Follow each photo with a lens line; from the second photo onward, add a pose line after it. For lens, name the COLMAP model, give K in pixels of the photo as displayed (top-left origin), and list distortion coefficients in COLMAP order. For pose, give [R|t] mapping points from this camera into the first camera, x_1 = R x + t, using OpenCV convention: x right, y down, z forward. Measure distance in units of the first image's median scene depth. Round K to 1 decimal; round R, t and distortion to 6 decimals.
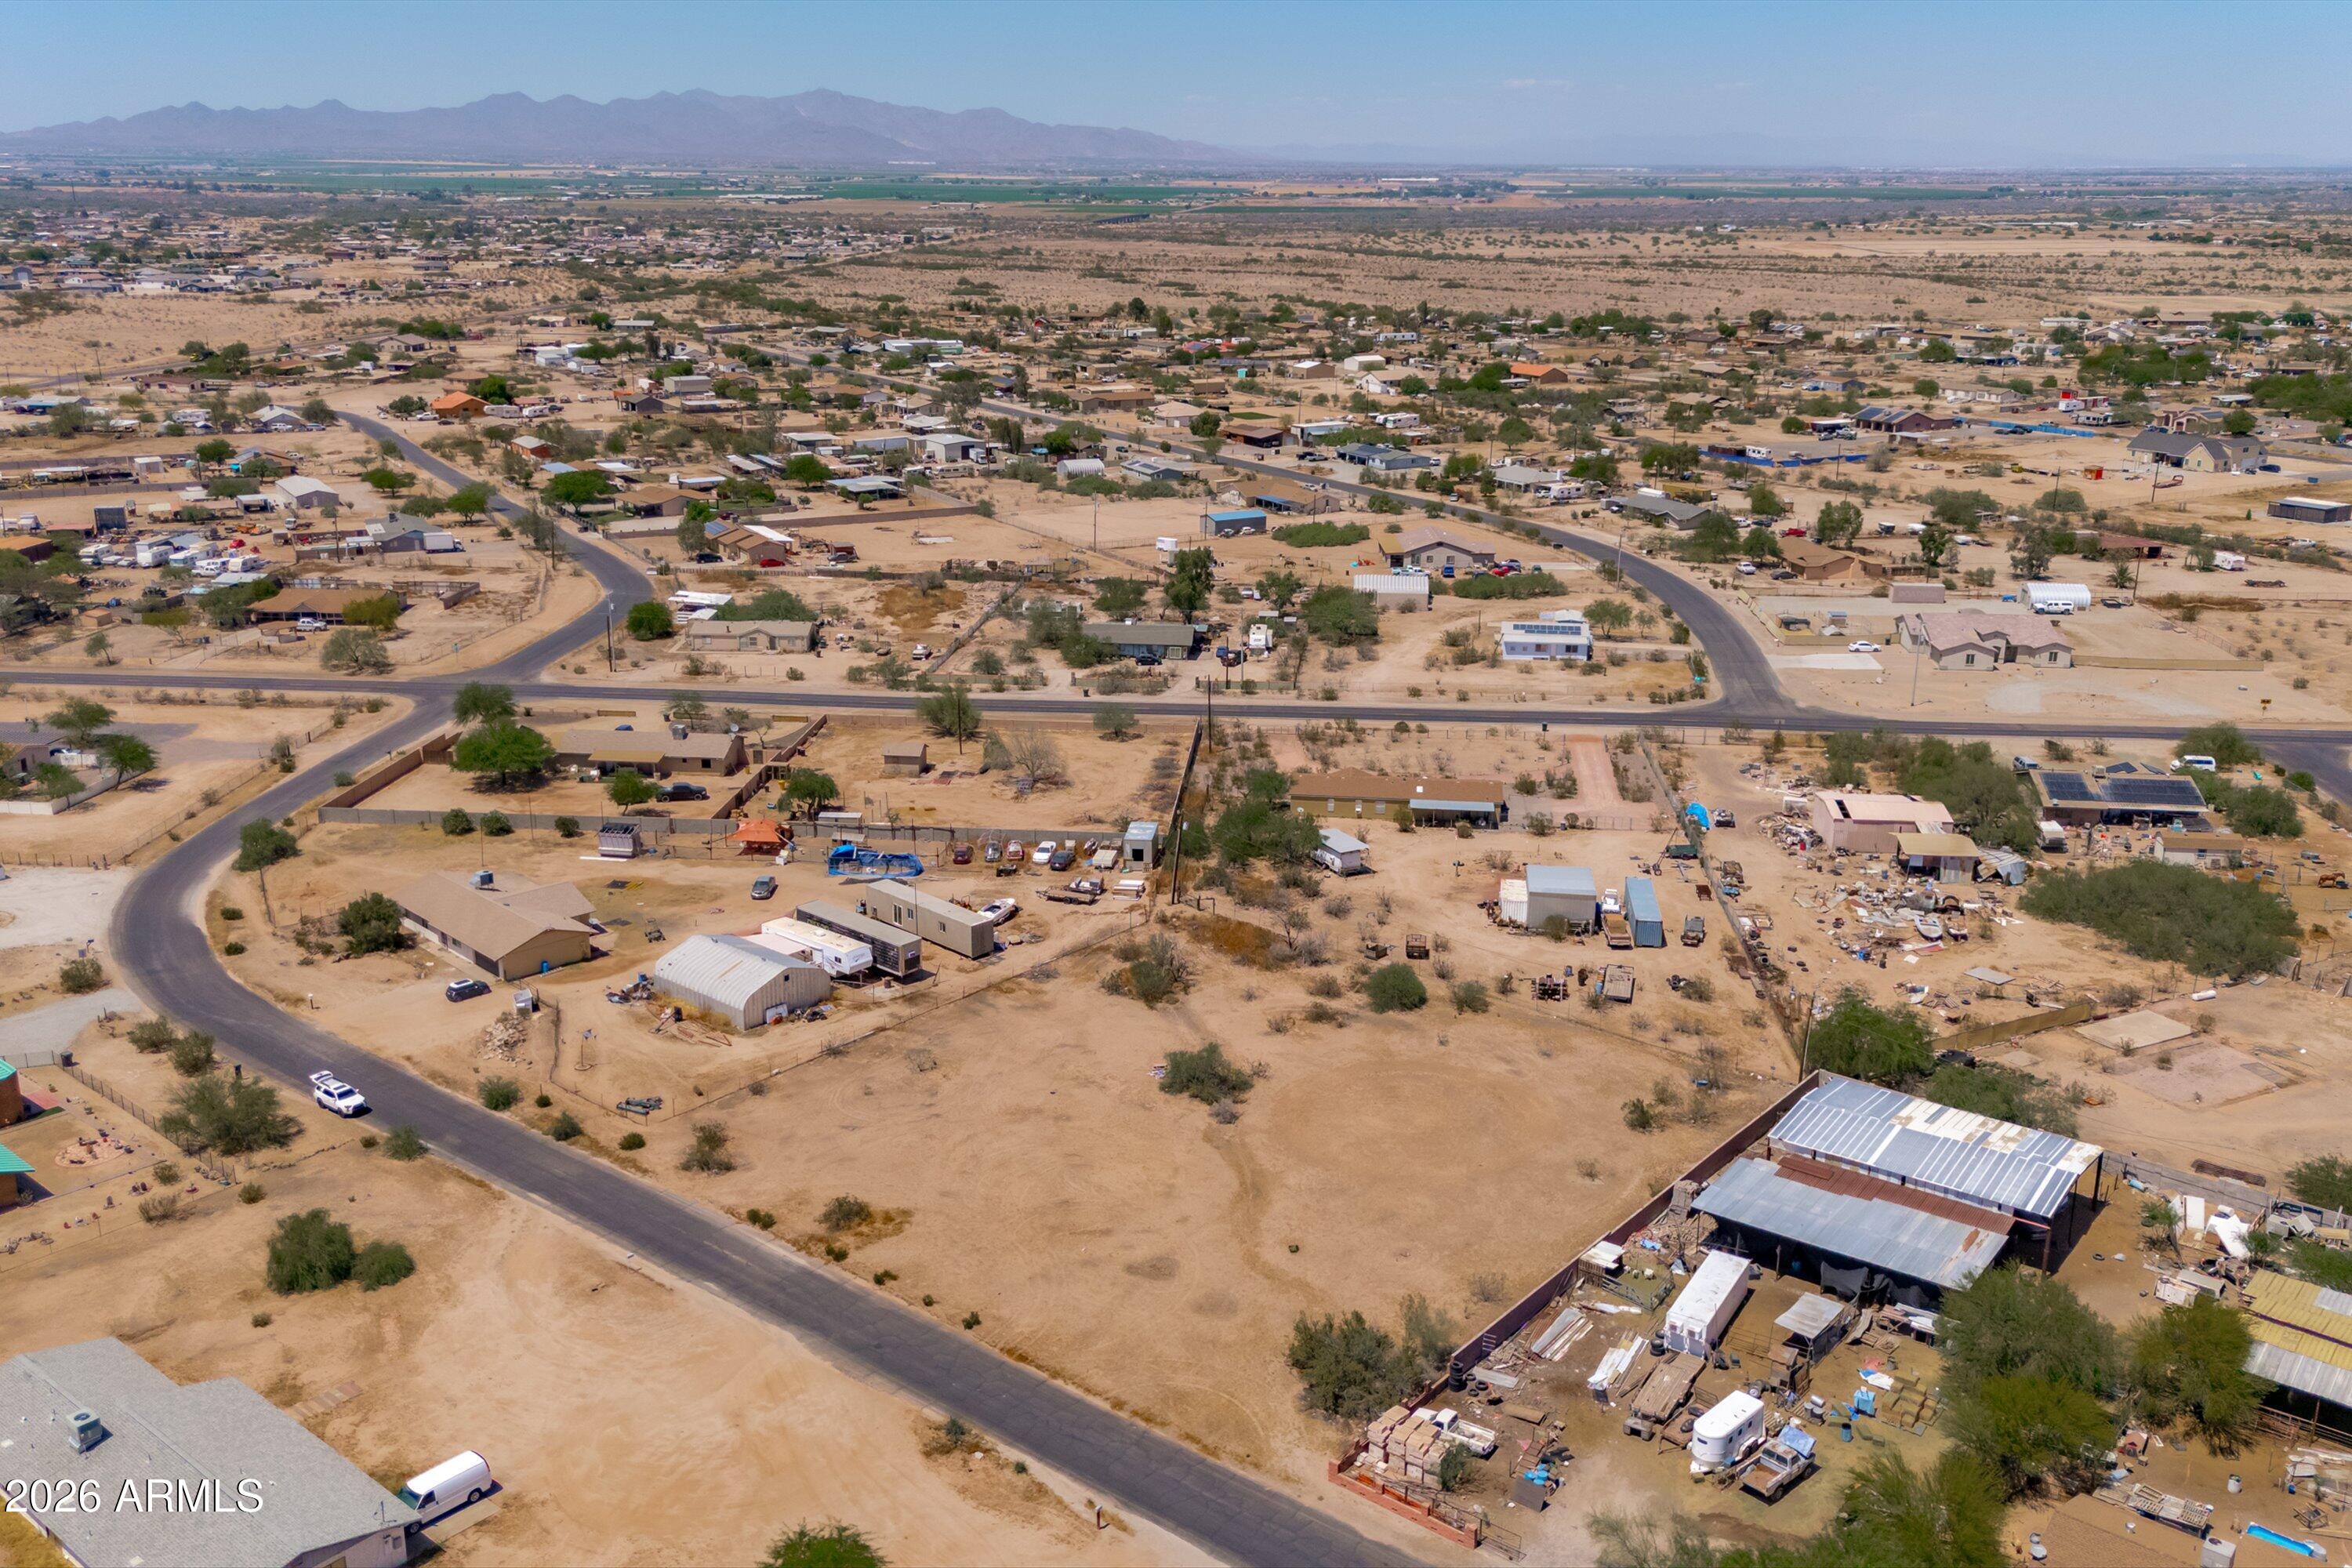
lens RADIAL K [[2035.4, 0, 1176.0], [0, 2035.4, 784.0], [0, 0, 1]] dist [0.125334, -0.140029]
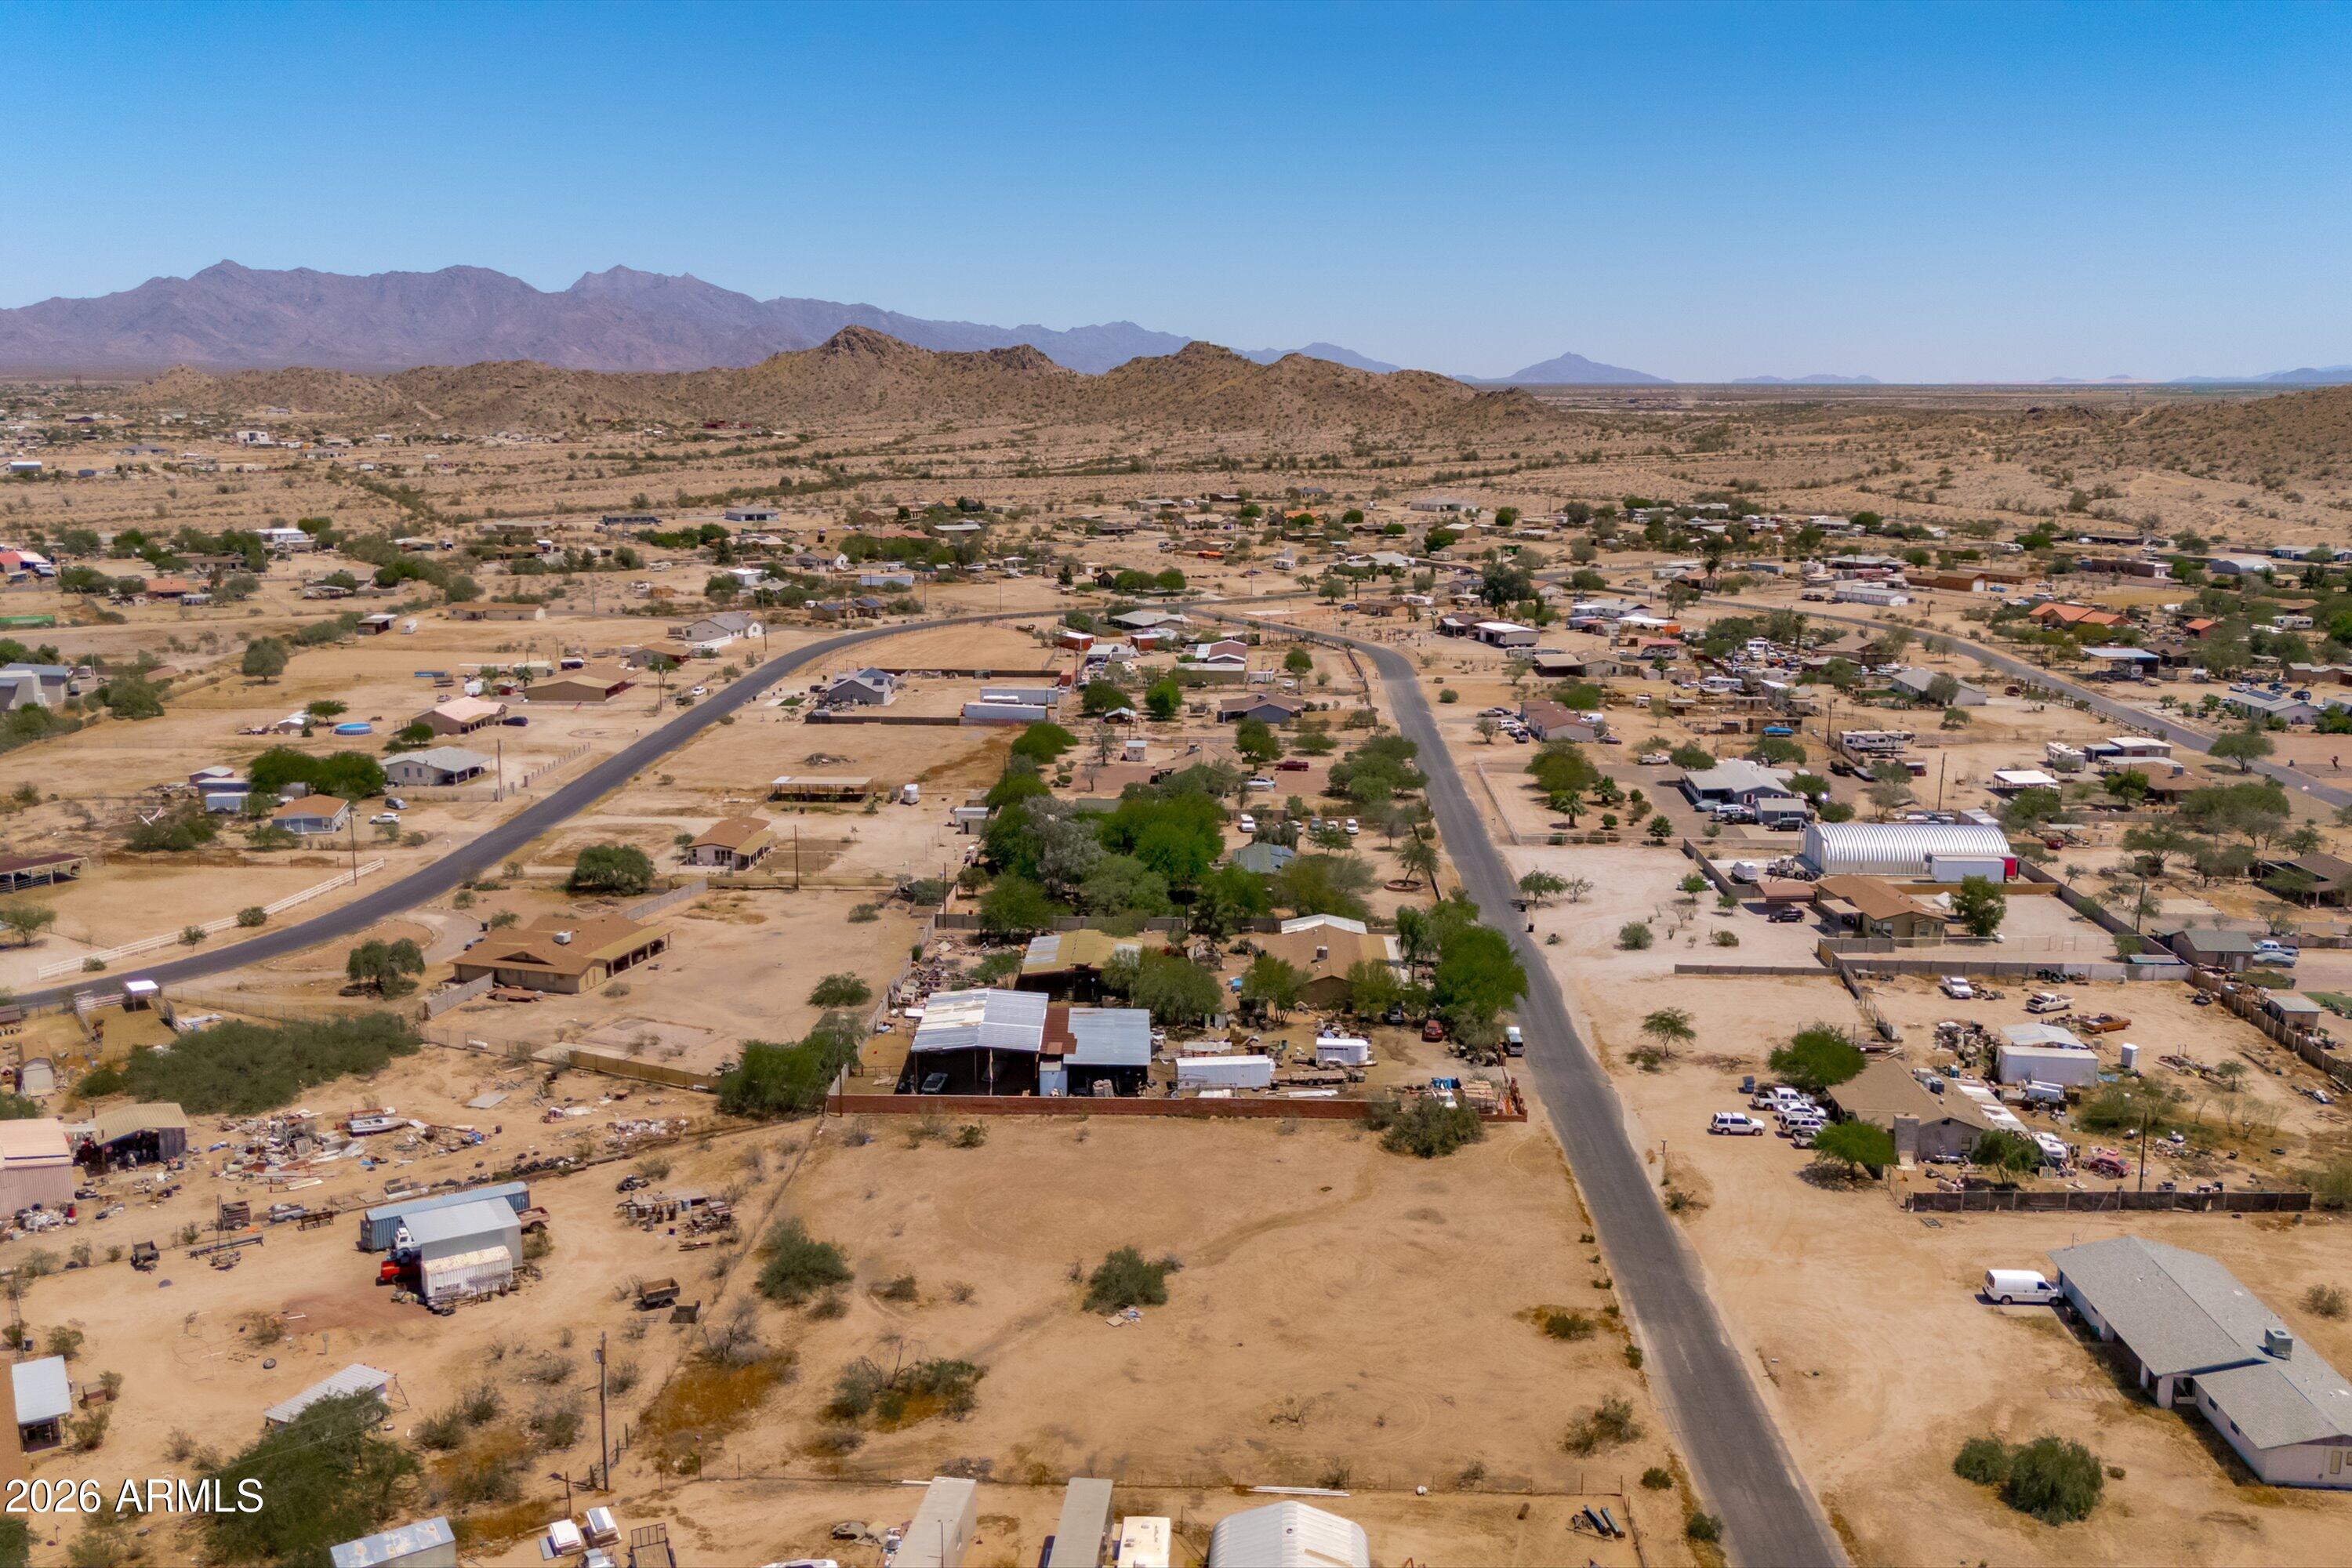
lens RADIAL K [[2035.4, 0, 1176.0], [0, 2035.4, 784.0], [0, 0, 1]] dist [0.125334, -0.140029]
pose [[-0.604834, -0.164178, 0.779244, -0.635440], [0.221768, 0.905085, 0.362823, -0.368674], [-0.764850, 0.392259, -0.511017, 1.226634]]
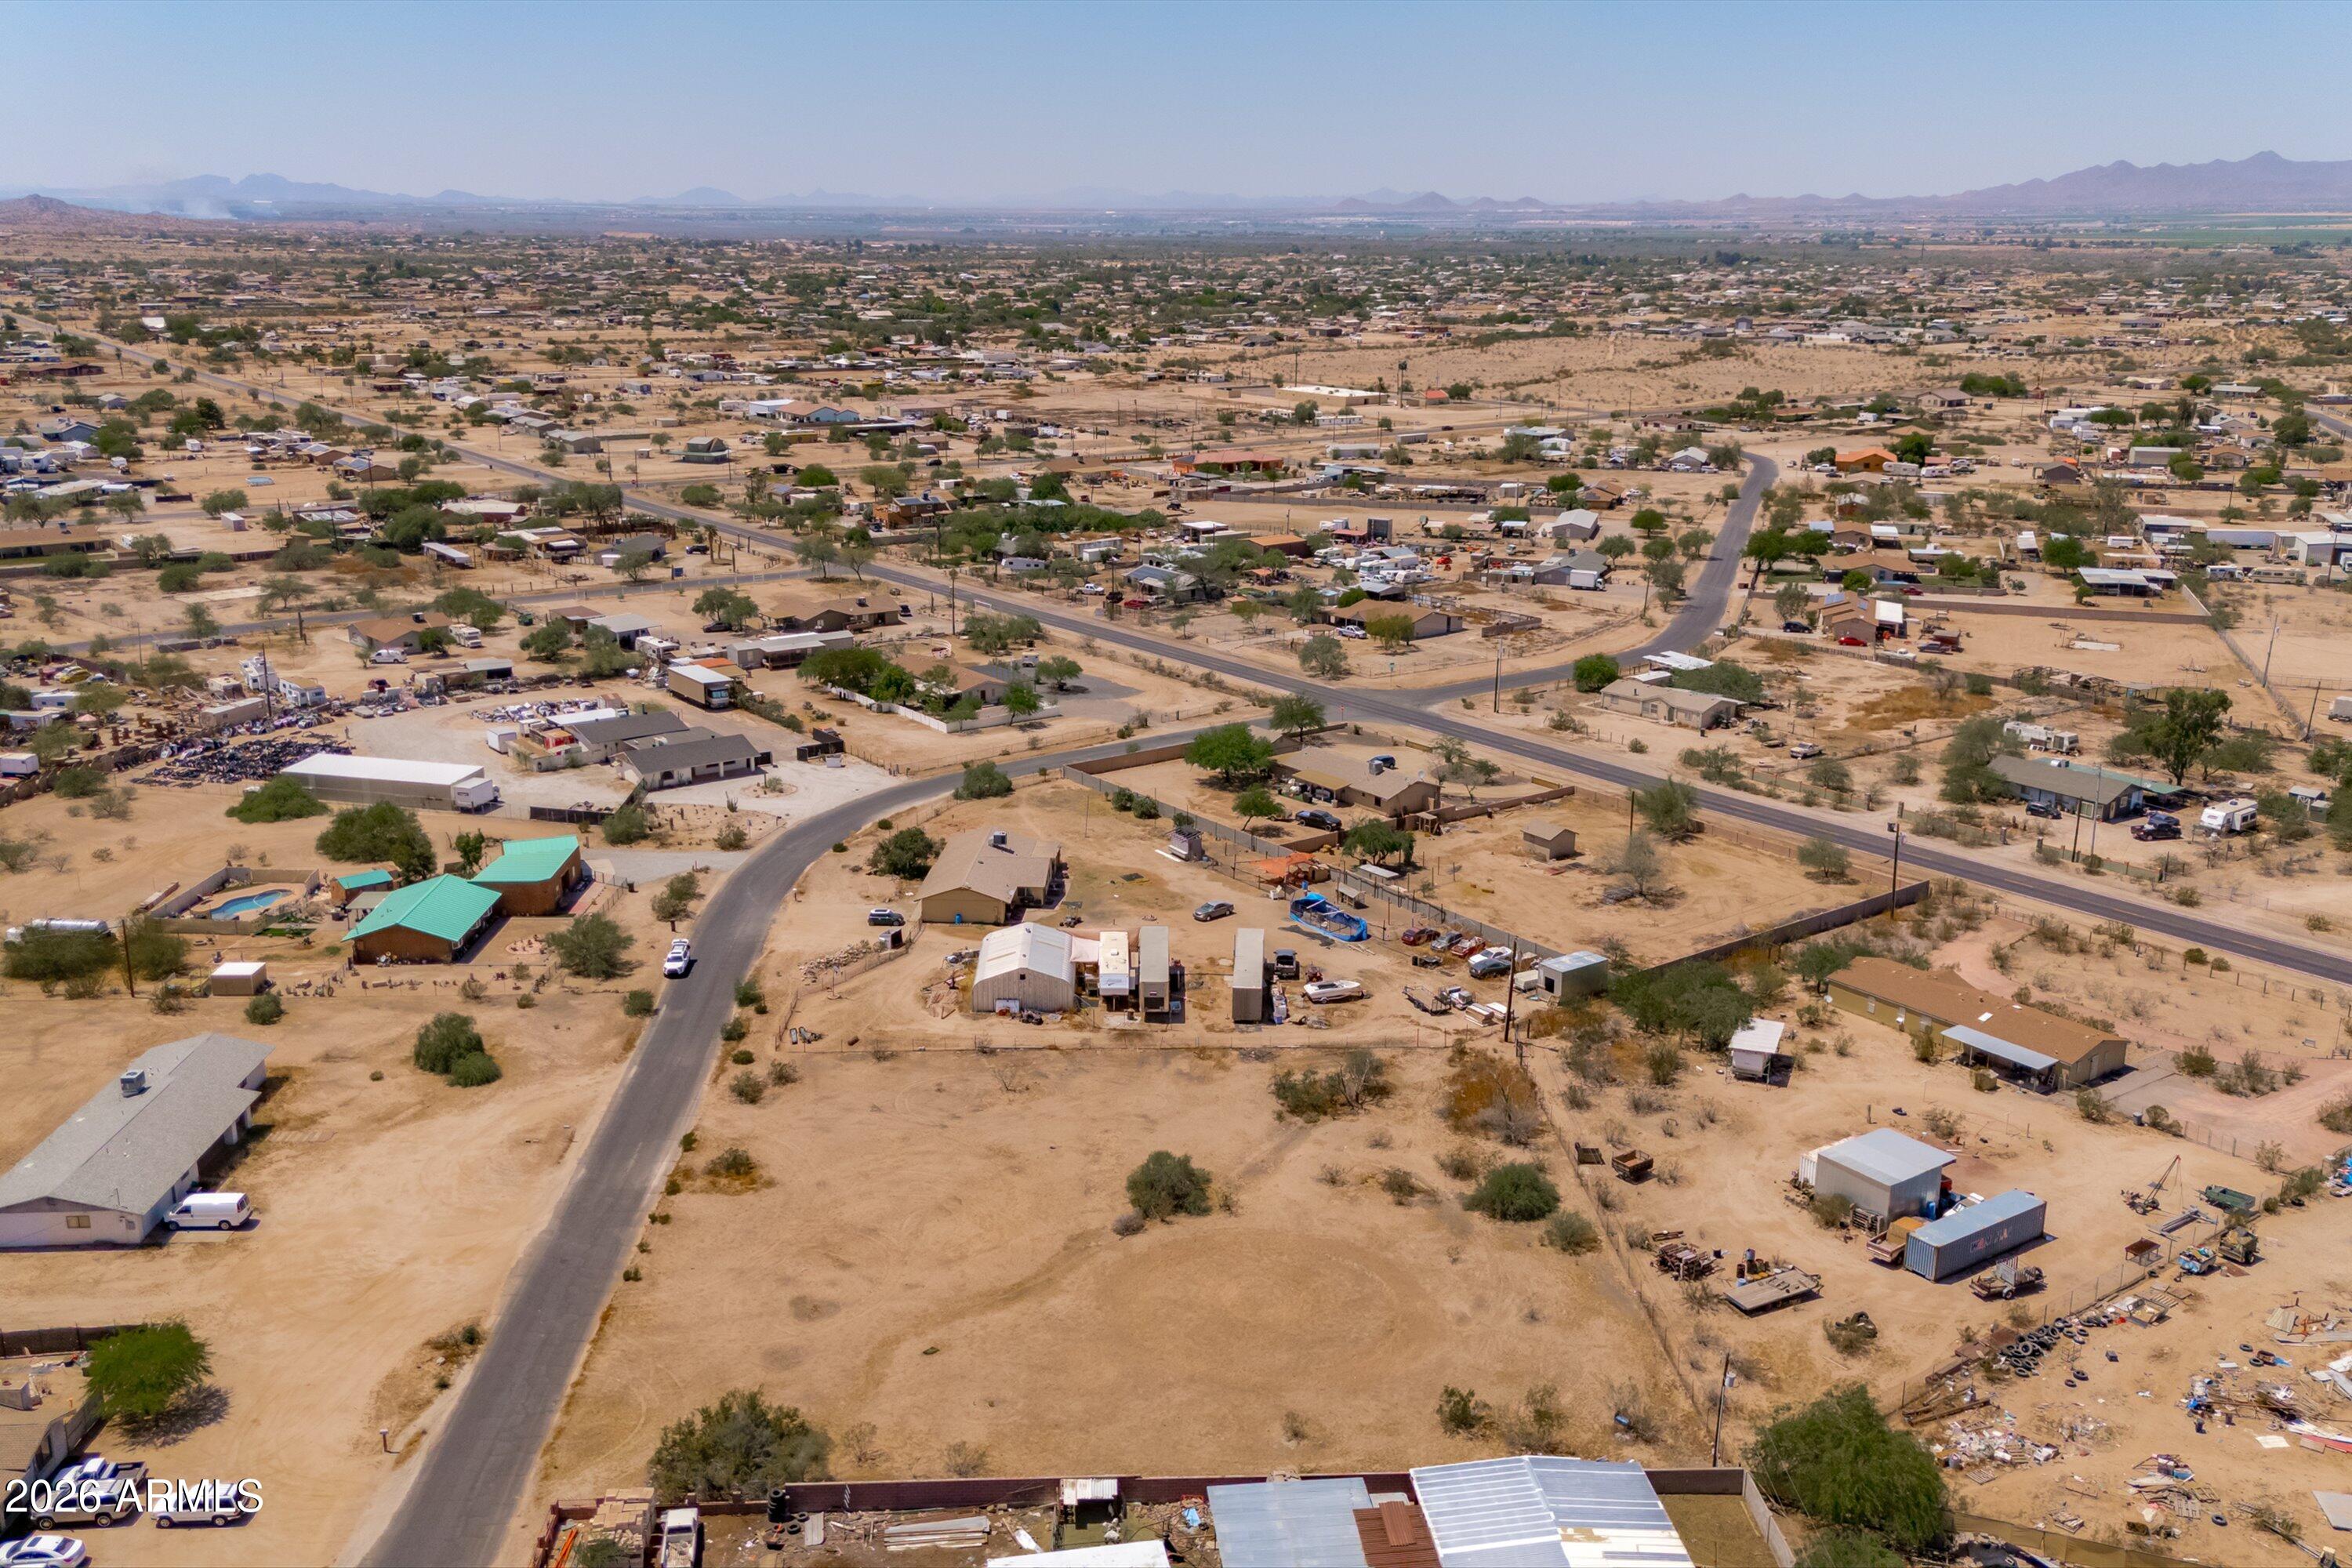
lens RADIAL K [[2035.4, 0, 1176.0], [0, 2035.4, 784.0], [0, 0, 1]] dist [0.125334, -0.140029]
pose [[0.670082, 0.197998, -0.715392, 0.572691], [-0.215773, 0.974108, 0.067496, -0.087408], [0.710234, 0.109134, 0.695455, 0.295403]]
